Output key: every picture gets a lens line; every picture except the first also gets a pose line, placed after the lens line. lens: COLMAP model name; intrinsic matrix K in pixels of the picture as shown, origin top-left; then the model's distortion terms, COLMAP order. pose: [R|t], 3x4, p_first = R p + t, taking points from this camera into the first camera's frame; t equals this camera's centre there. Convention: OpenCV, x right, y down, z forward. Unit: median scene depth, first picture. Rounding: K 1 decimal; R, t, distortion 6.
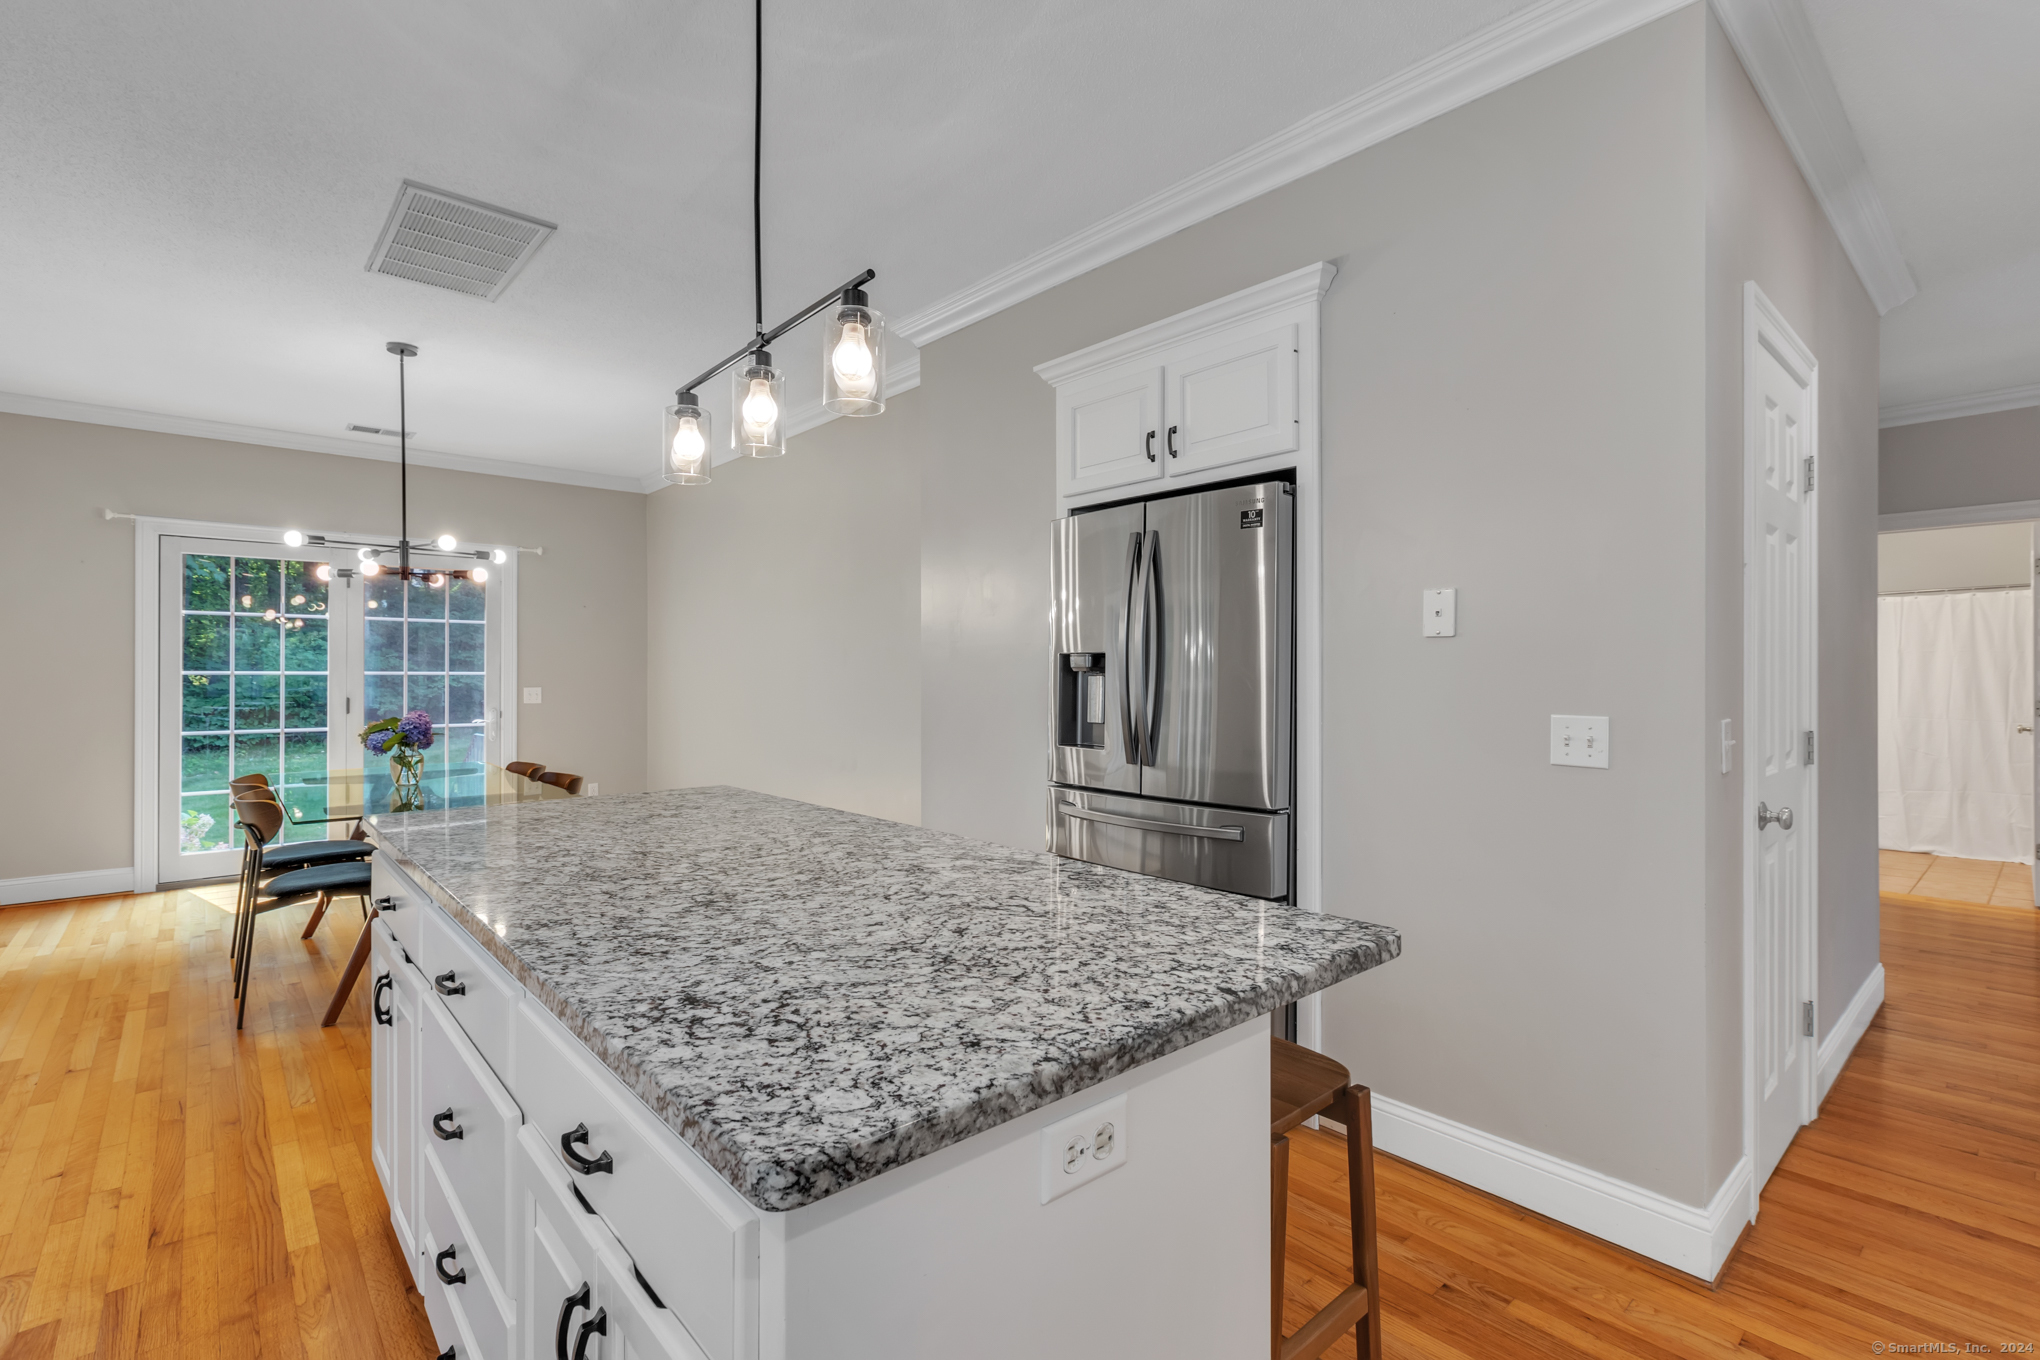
lens RADIAL K [[923.1, 0, 1031.3], [0, 923.1, 669.4], [0, 0, 1]] dist [-0.001389, 0.002001]
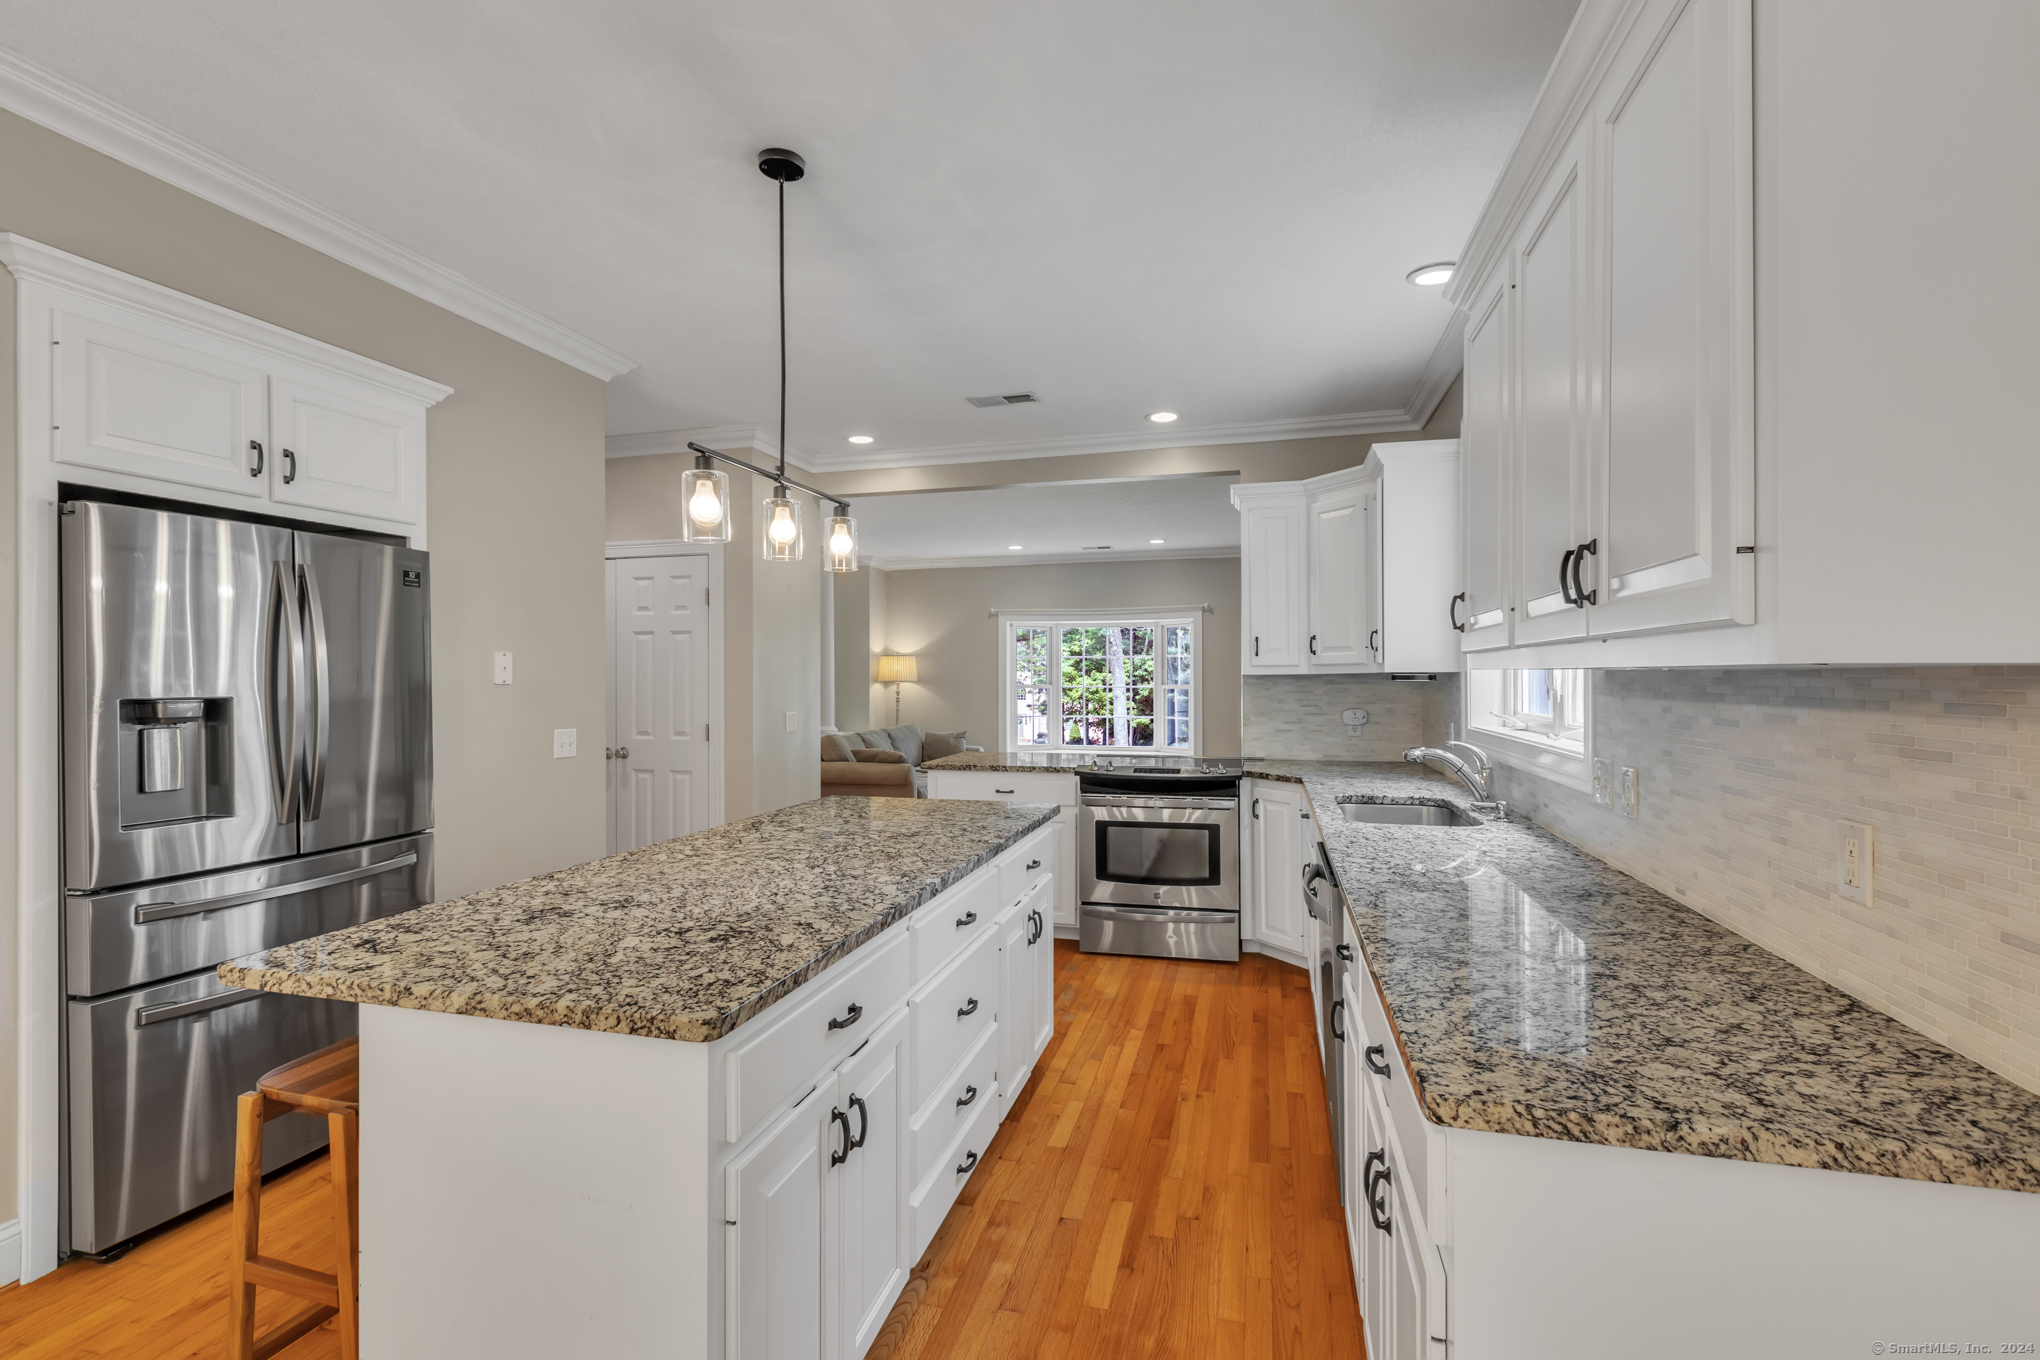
lens RADIAL K [[923.1, 0, 1006.8], [0, 923.1, 669.7], [0, 0, 1]] dist [-0.001389, 0.002001]
pose [[-0.539048, 0.006299, 0.842252, -0.546401], [-0.002775, 0.999953, -0.009255, -0.020591], [-0.842271, -0.007326, -0.539005, 0.489249]]
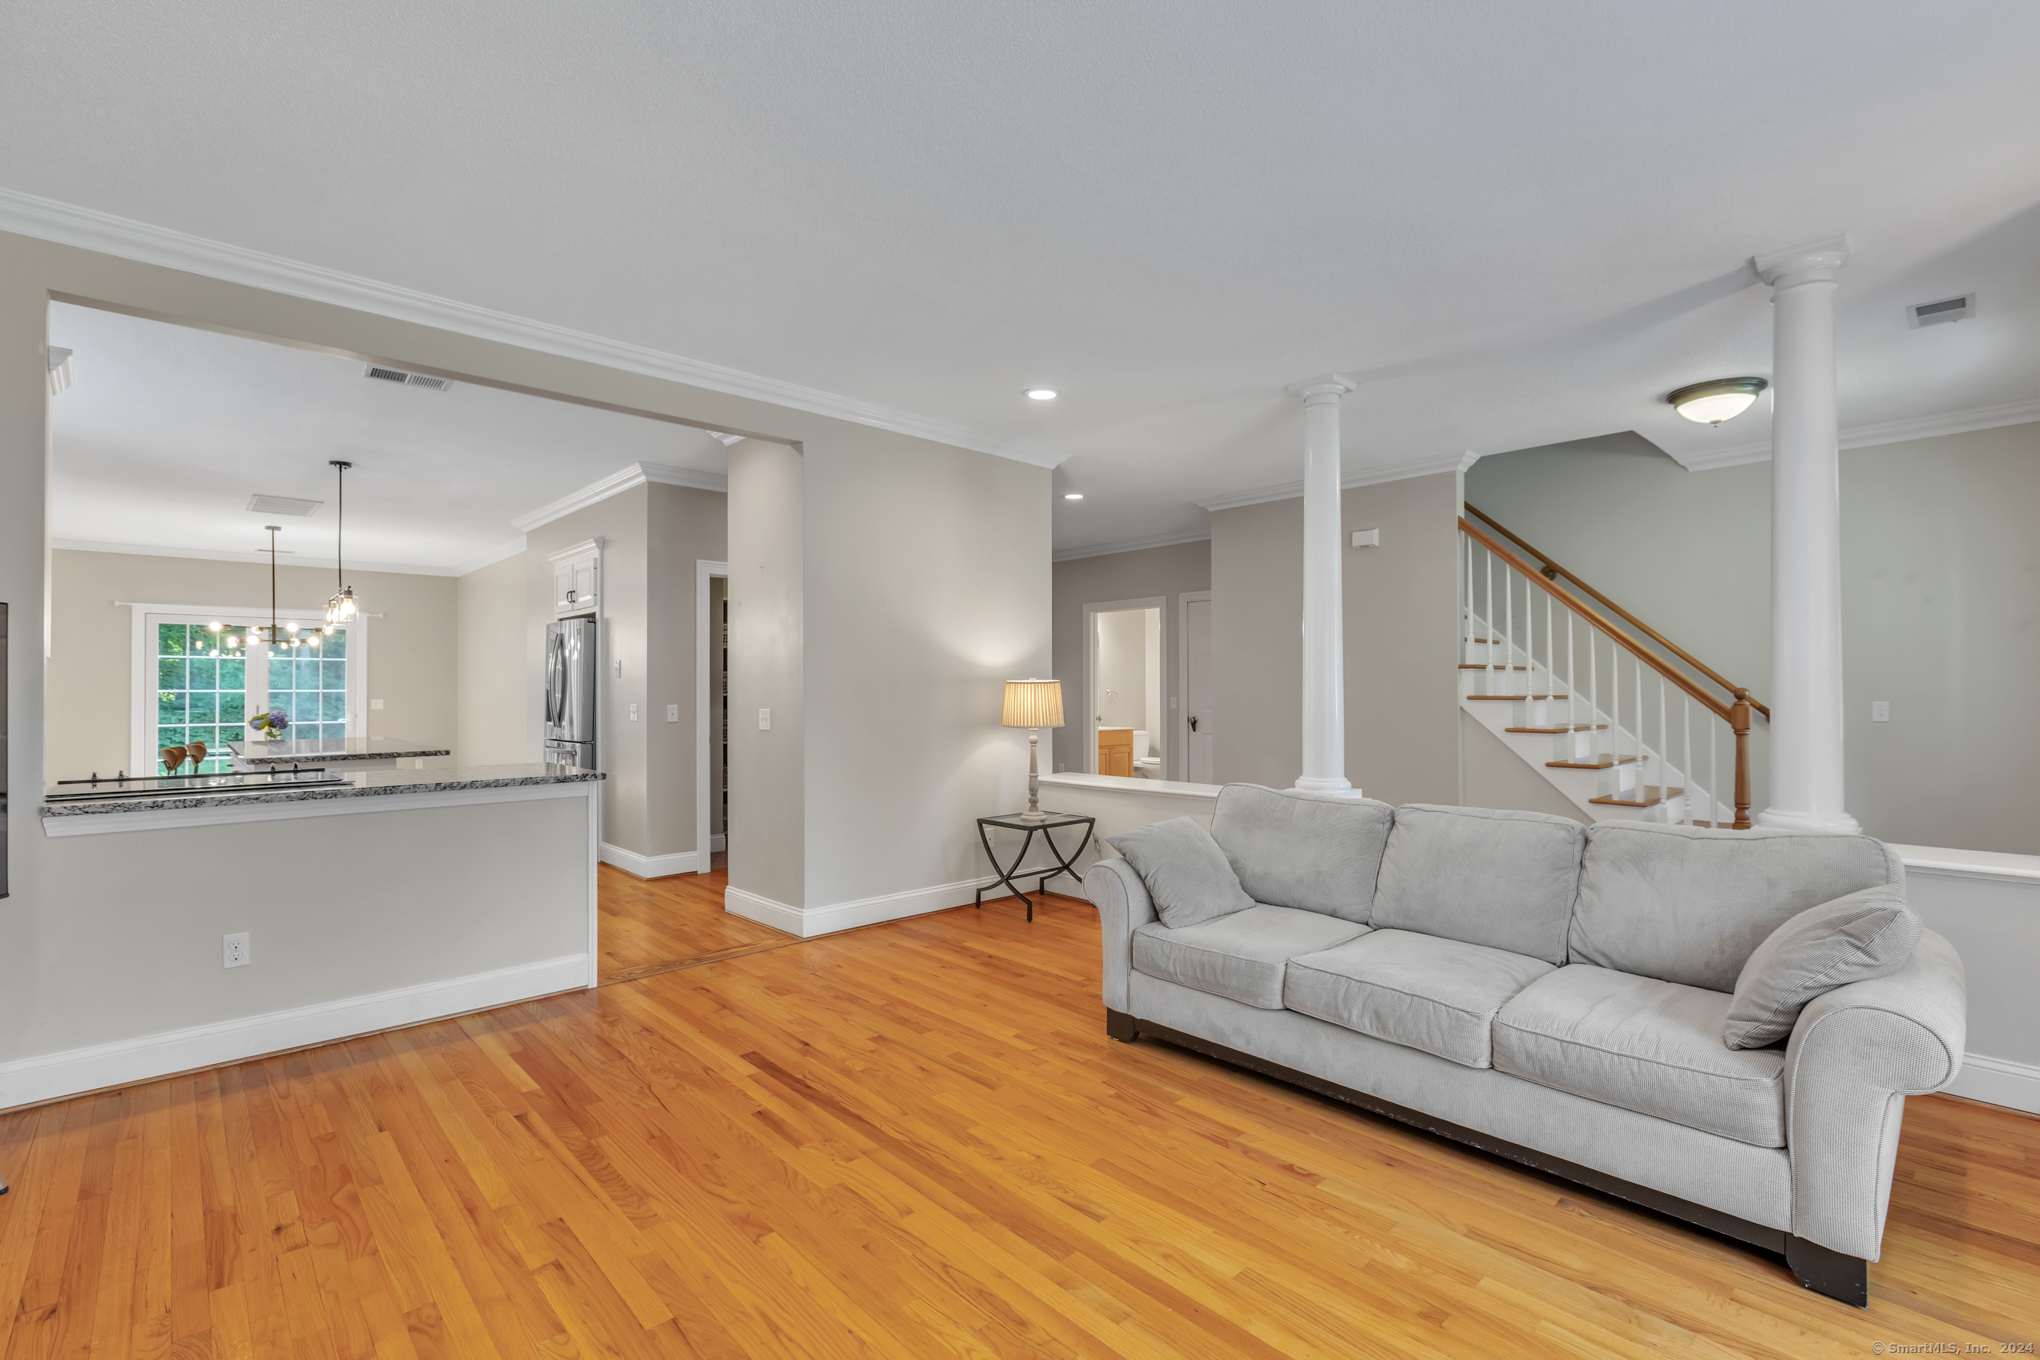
lens RADIAL K [[923.1, 0, 1022.4], [0, 923.1, 676.1], [0, 0, 1]] dist [-0.001389, 0.002001]
pose [[0.999838, -0.003779, 0.017590, 0.714746], [0.003903, 0.999968, -0.007003, -0.006776], [-0.017563, 0.007071, 0.999821, -0.809807]]
